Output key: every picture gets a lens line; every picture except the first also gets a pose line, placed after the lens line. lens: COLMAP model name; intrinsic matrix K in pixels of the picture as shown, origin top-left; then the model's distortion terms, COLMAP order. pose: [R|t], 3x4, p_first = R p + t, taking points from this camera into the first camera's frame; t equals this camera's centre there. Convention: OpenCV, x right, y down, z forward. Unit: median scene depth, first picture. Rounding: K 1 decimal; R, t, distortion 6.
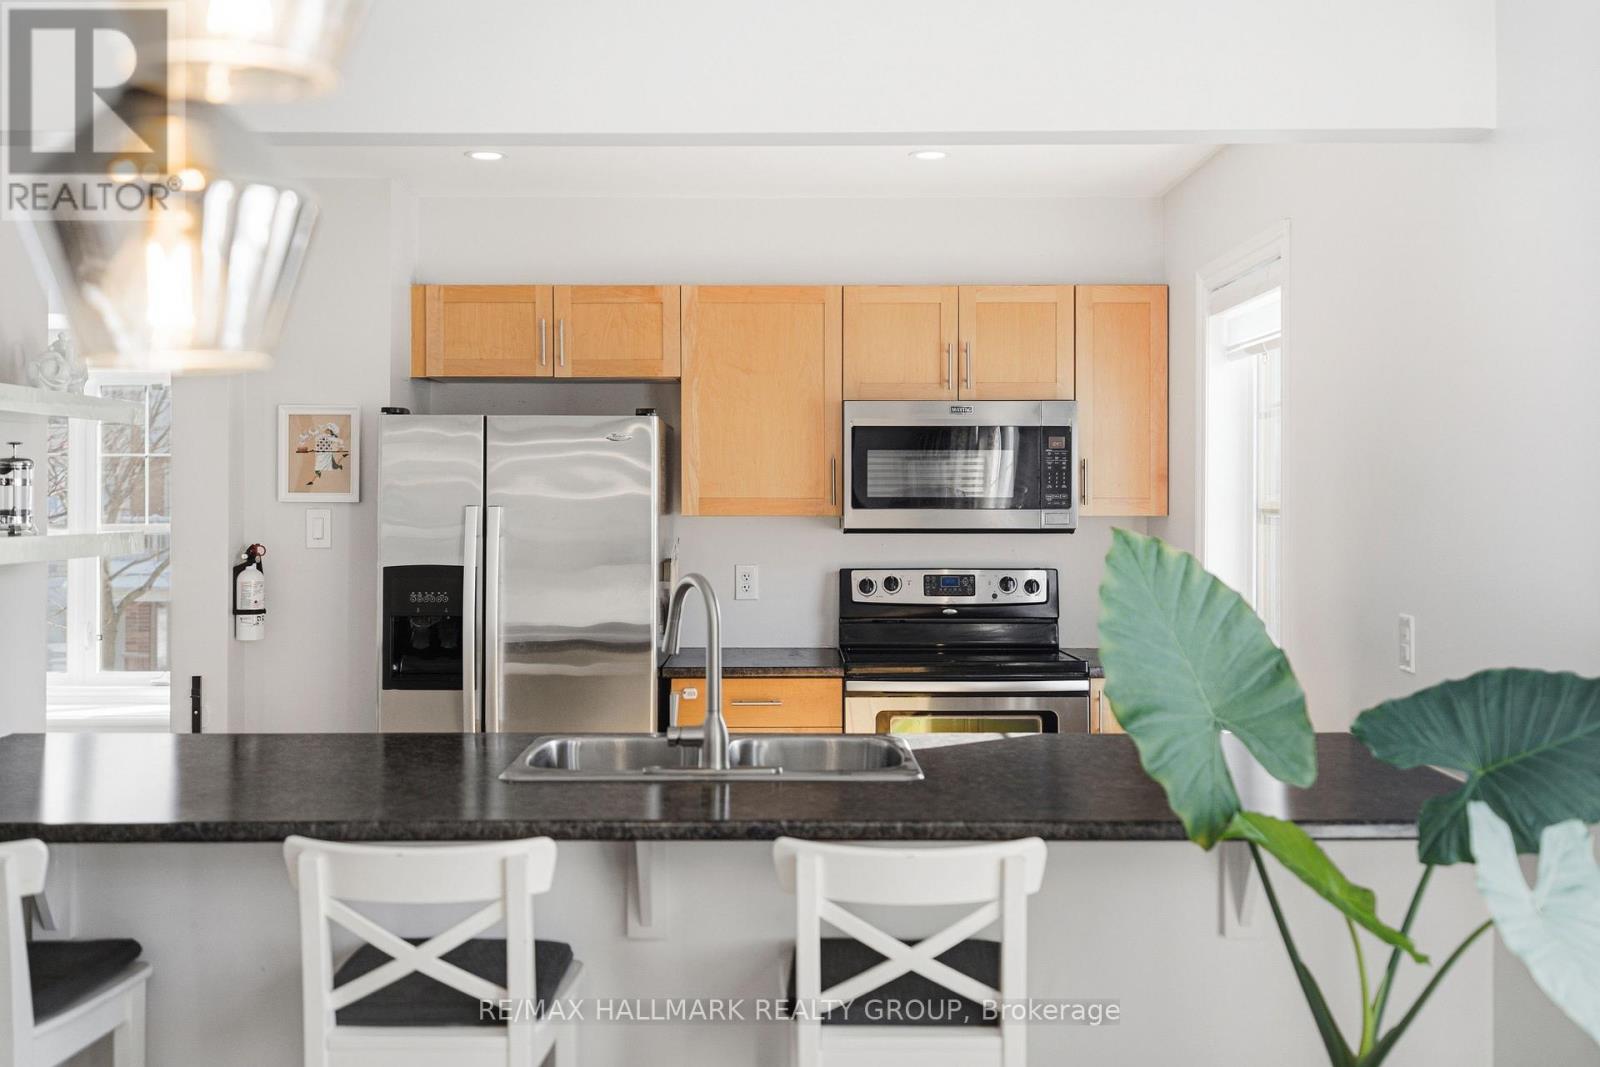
lens RADIAL K [[1287.4, 0, 783.8], [0, 1287.4, 537.8], [0, 0, 1]] dist [-0.006839, -0.001120]
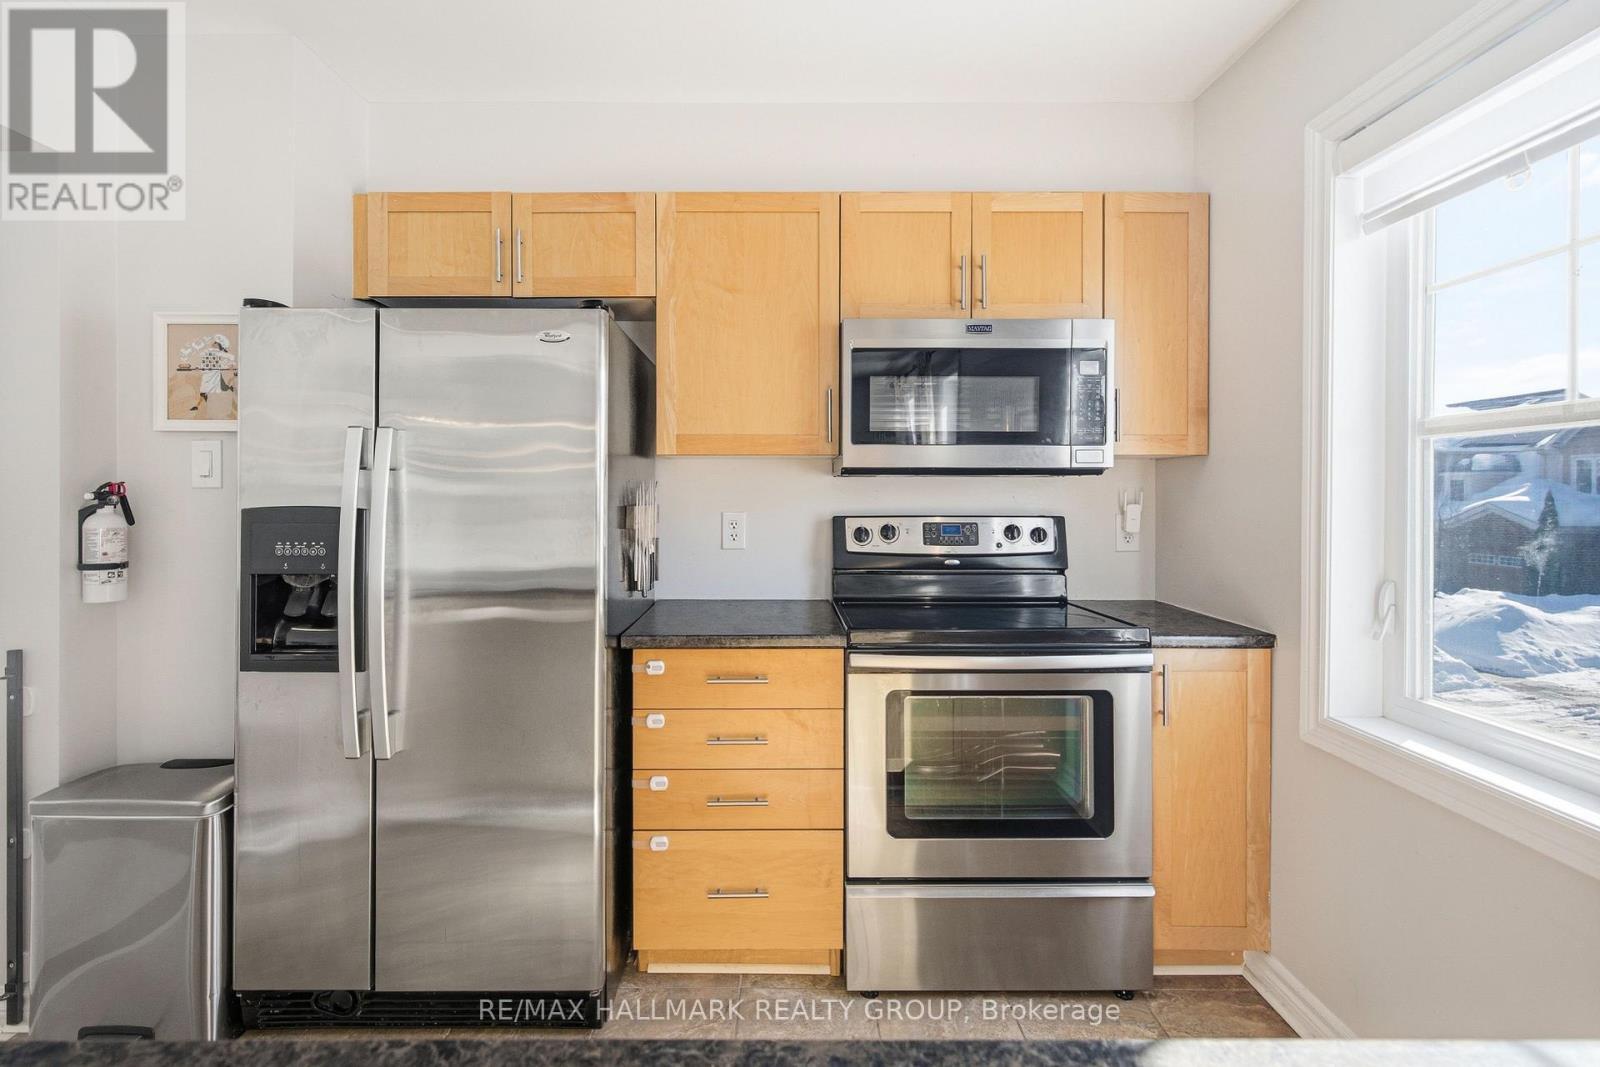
lens RADIAL K [[766.6, 0, 781.4], [0, 766.6, 500.0], [0, 0, 1]] dist [-0.004855, -0.000355]
pose [[0.999968, 0.001646, 0.007863, 0.002040], [-0.001590, 0.999973, -0.007127, 0.017719], [-0.007875, 0.007115, 0.999944, 0.478663]]
